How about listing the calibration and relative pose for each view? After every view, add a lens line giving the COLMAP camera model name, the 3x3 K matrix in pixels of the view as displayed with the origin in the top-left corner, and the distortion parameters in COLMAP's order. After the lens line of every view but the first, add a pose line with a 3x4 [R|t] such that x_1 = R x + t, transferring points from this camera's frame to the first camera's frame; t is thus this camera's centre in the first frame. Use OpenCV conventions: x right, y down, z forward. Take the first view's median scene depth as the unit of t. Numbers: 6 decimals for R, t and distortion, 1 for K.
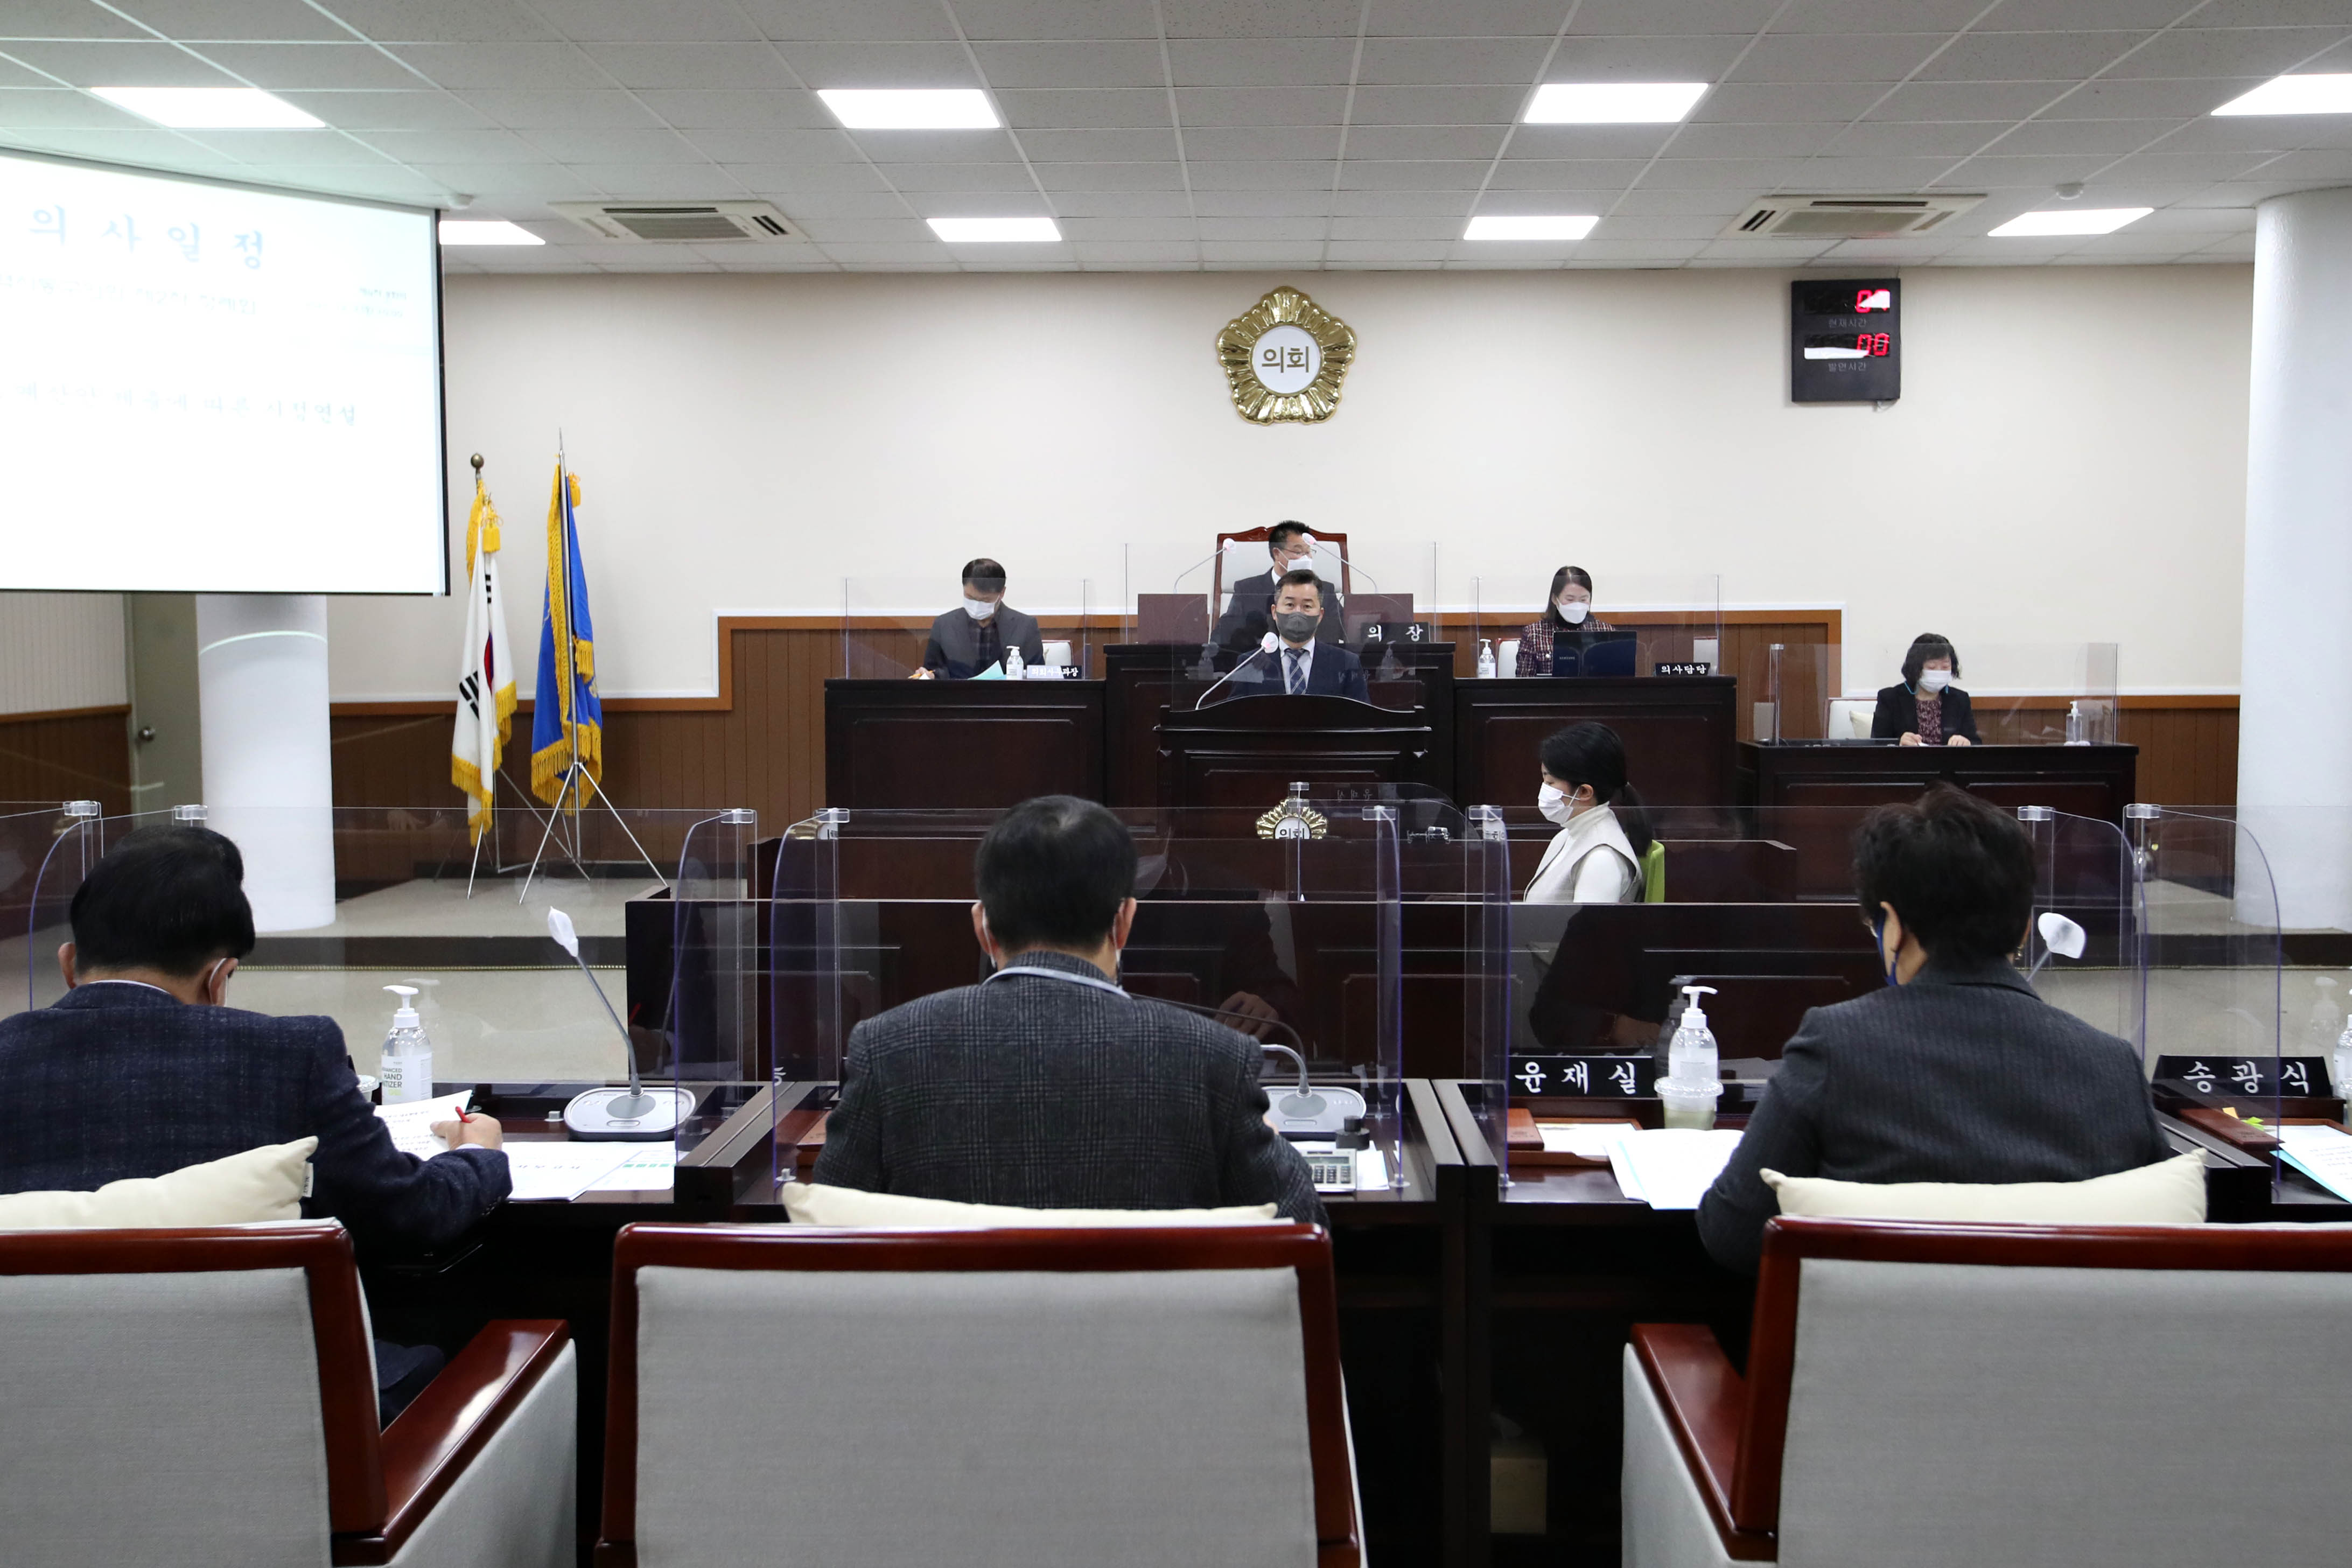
lens RADIAL K [[2273.7, 0, 1220.7], [0, 2273.7, 728.1], [0, 0, 1]] dist [0.066140, 0.000000]
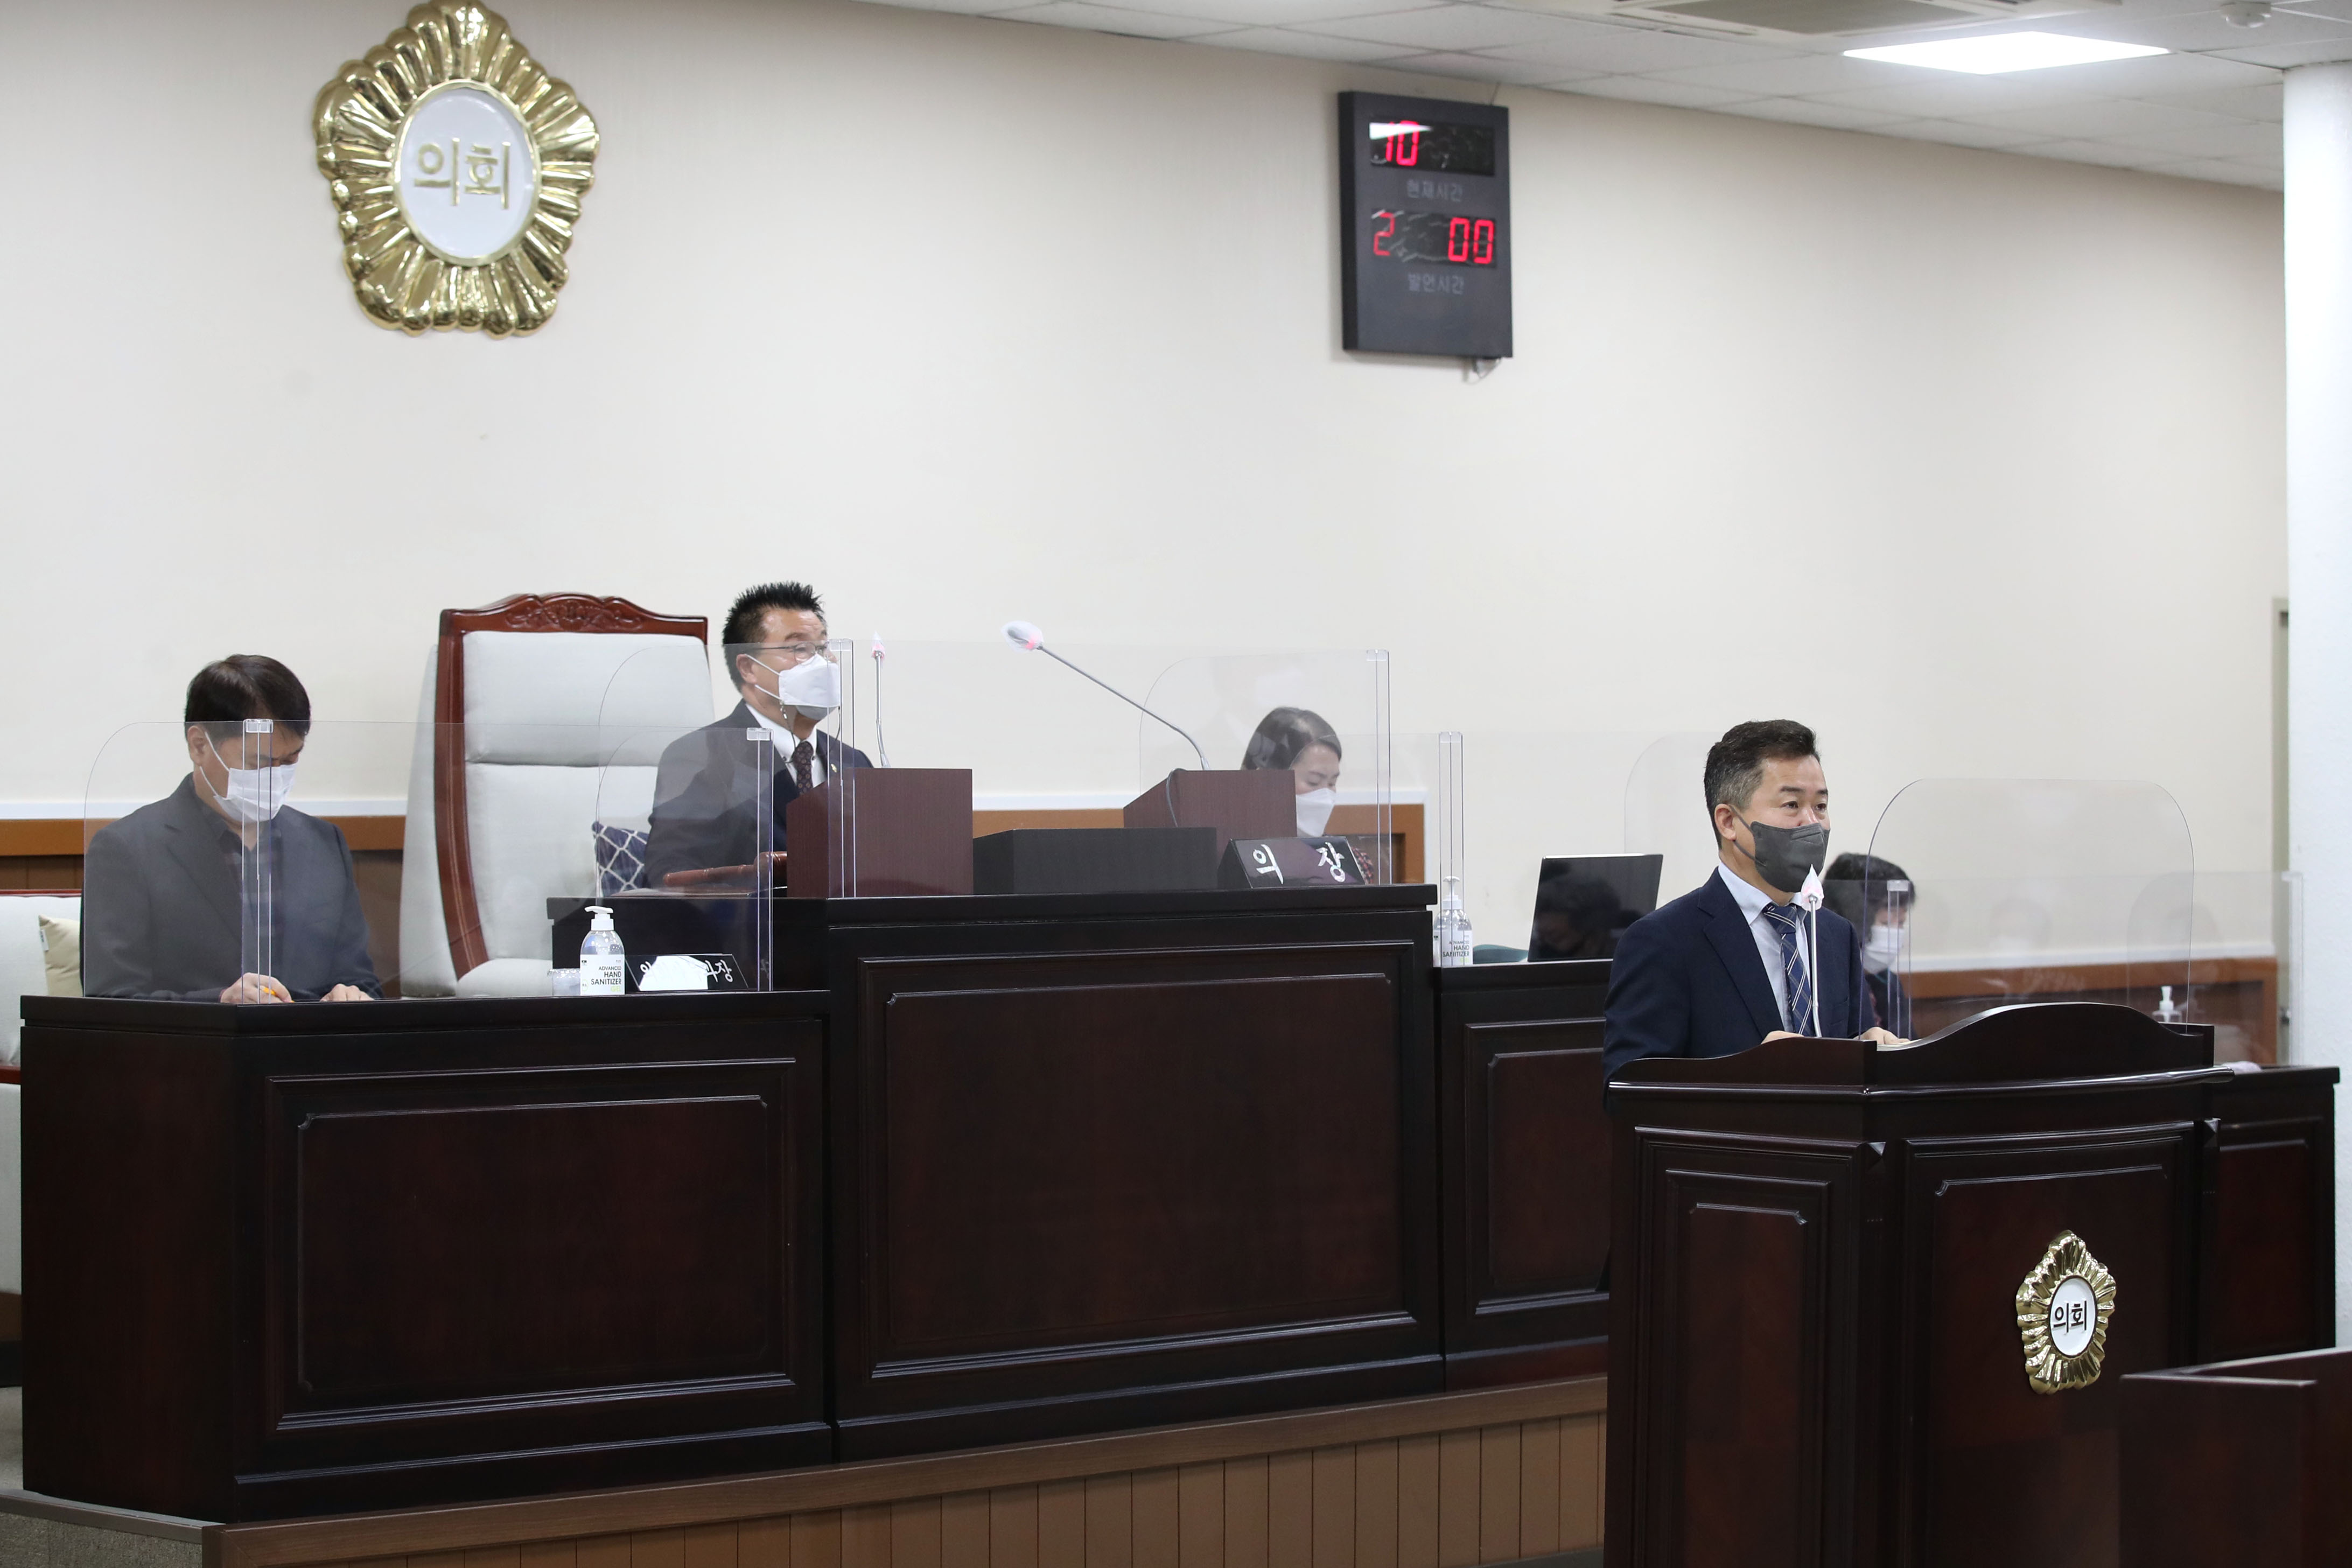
lens RADIAL K [[5716.6, 0, 1064.2], [0, 5716.6, 789.0], [0, 0, 1]] dist [-0.251425, 0.000000]
pose [[0.712252, 0.000013, 0.701924, -0.698497], [0.035965, 0.998686, -0.036513, -0.018190], [-0.701002, 0.051251, 0.711315, 0.273576]]
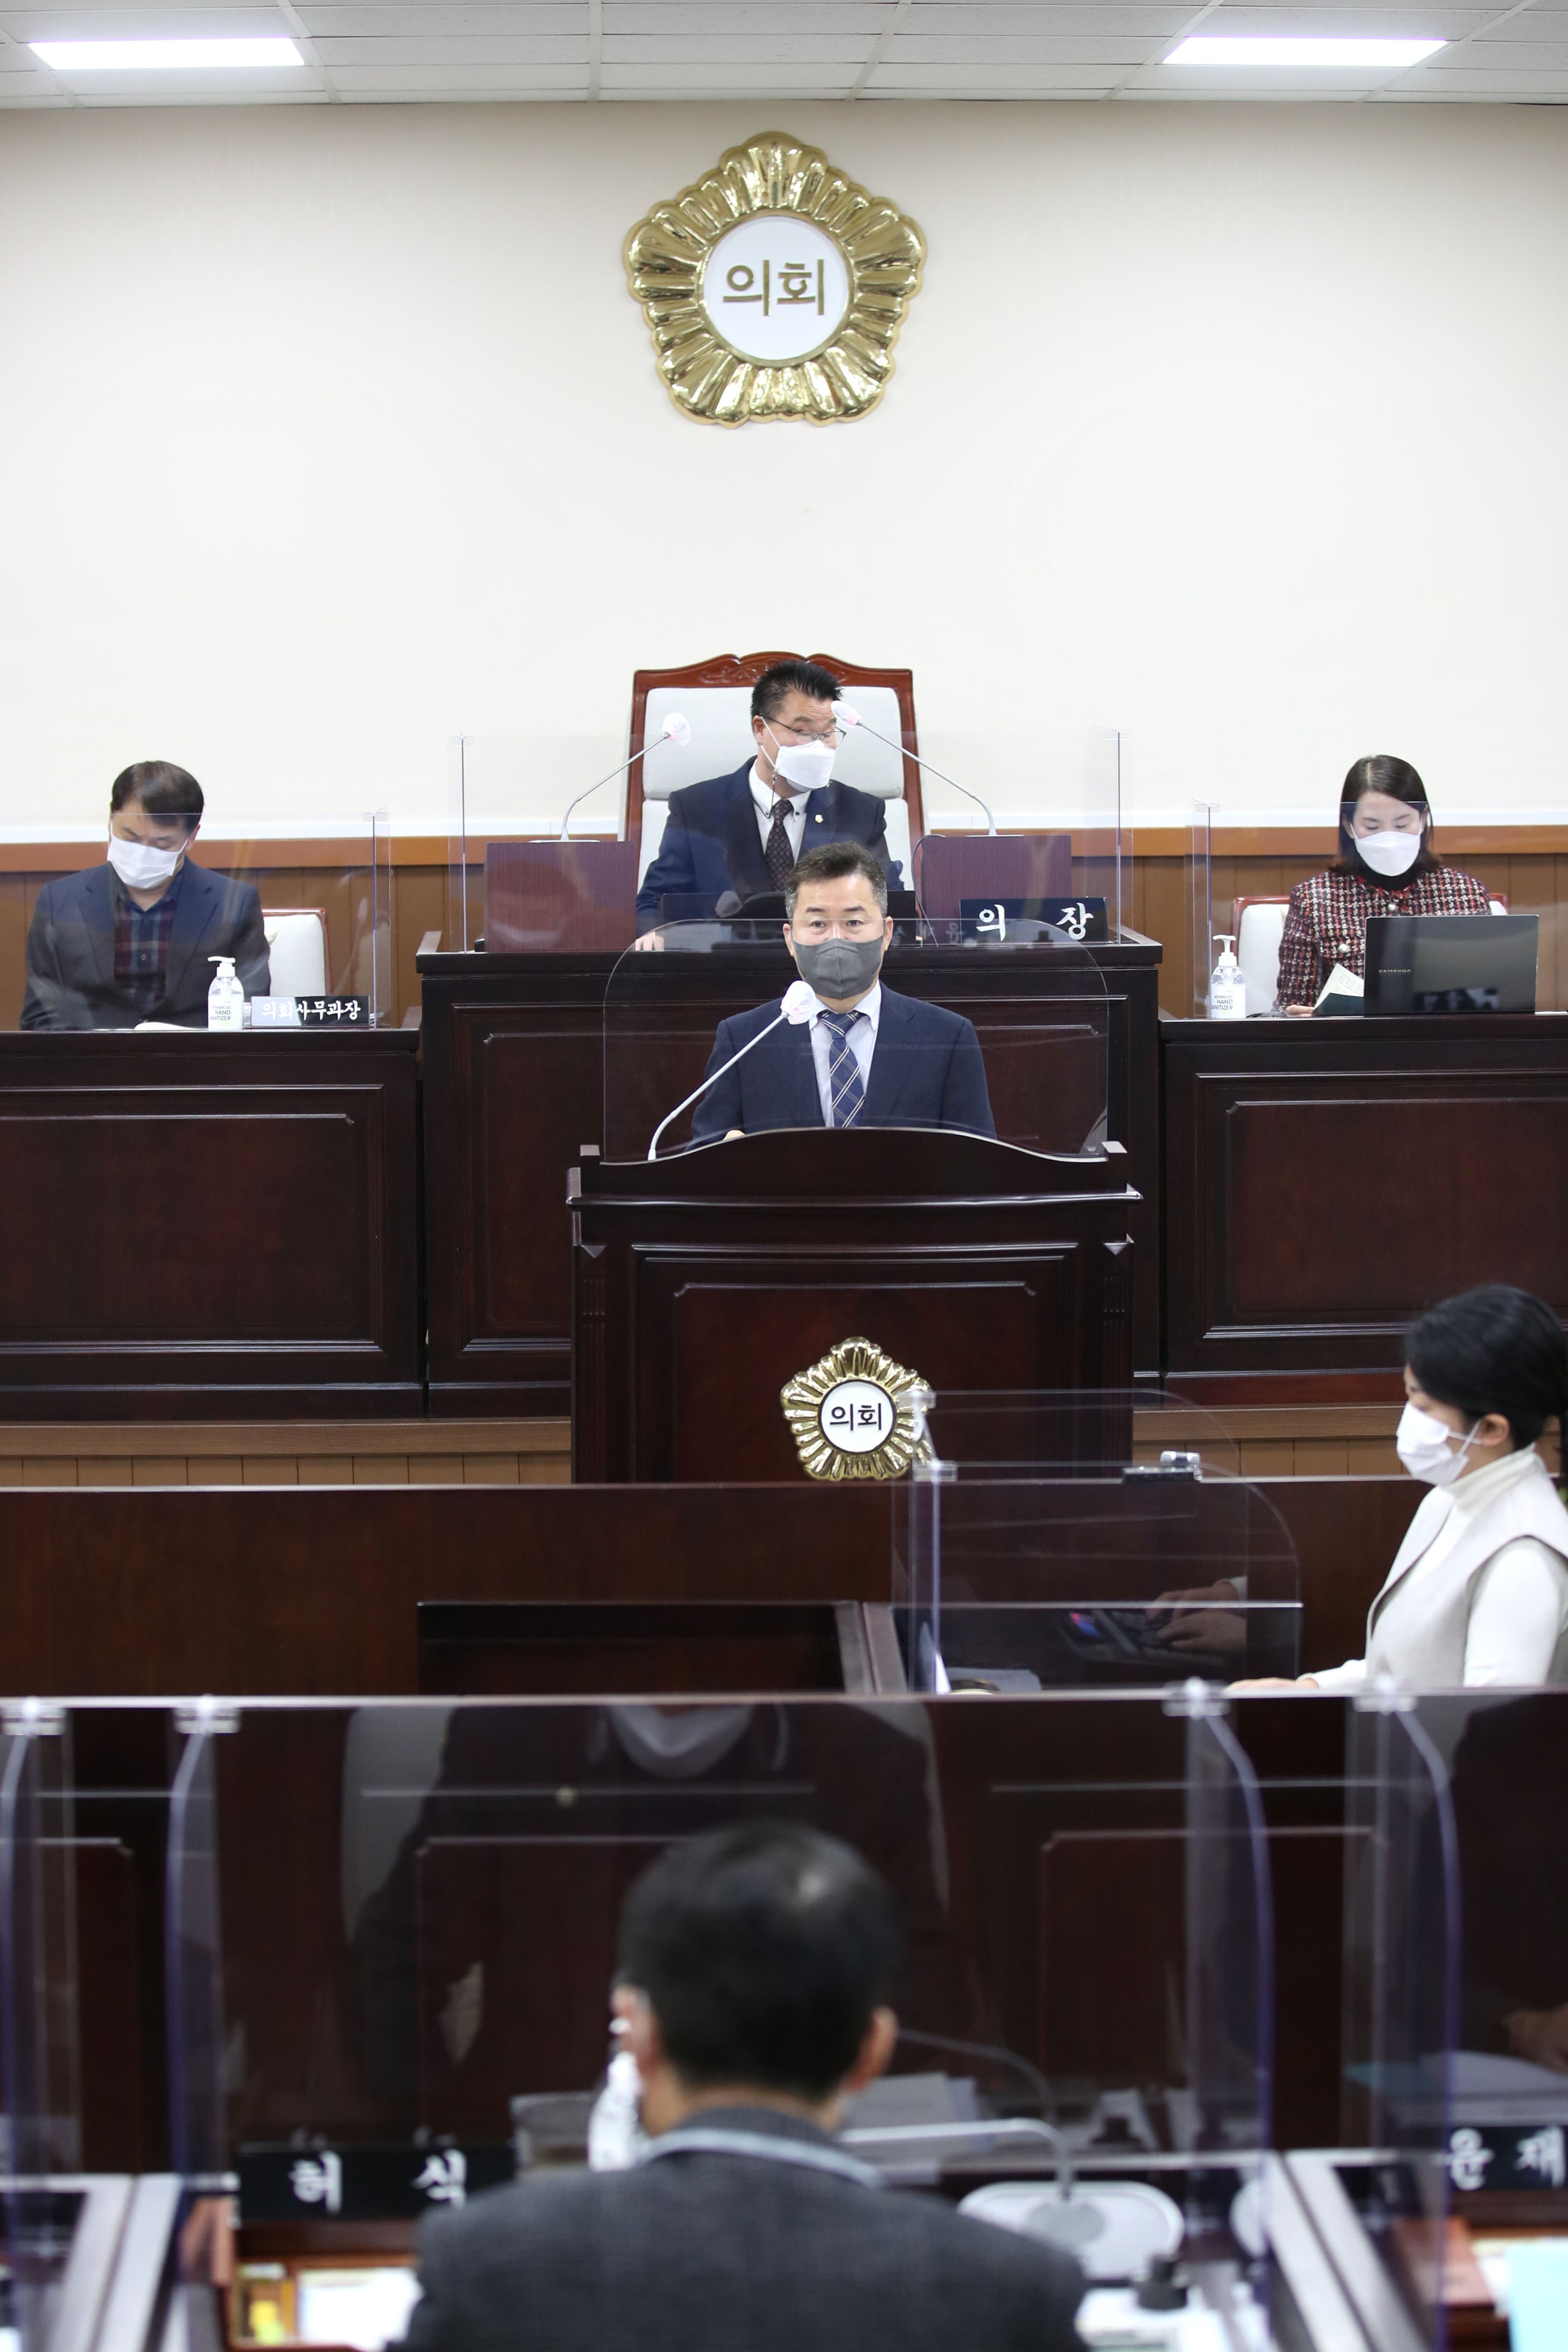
lens RADIAL K [[5259.7, 0, 794.3], [0, 5259.7, 1181.8], [0, 0, 1]] dist [-0.286967, 0.000000]
pose [[0.998337, -0.010979, 0.056584, -0.035056], [0.007059, 0.997590, 0.069023, -0.063239], [-0.057205, -0.068509, 0.996009, -0.084228]]
